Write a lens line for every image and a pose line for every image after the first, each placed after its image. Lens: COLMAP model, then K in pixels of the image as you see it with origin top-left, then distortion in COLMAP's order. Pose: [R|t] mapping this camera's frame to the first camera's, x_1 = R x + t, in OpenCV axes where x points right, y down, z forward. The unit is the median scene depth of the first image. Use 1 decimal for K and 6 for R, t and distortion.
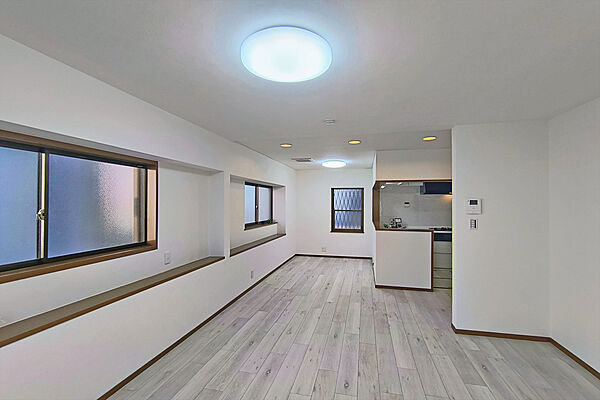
lens RADIAL K [[276.7, 0, 301.2], [0, 276.7, 199.5], [0, 0, 1]] dist [0.000875, 0.000383]
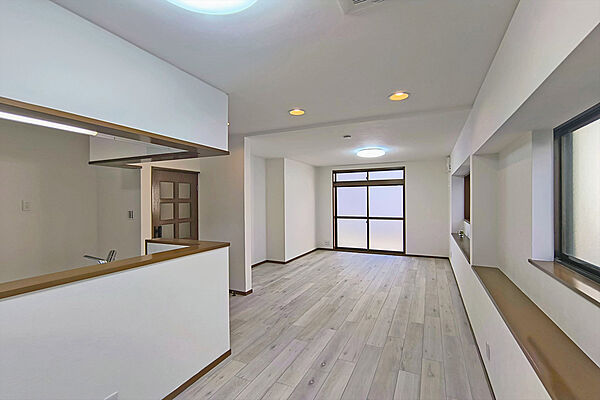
lens RADIAL K [[276.7, 0, 299.7], [0, 276.7, 200.2], [0, 0, 1]] dist [0.000875, 0.000383]
pose [[-0.976986, 0.002569, 0.213289, 0.033988], [0.000110, 0.999933, -0.011540, 0.040984], [-0.213305, -0.011251, -0.976921, 2.041098]]
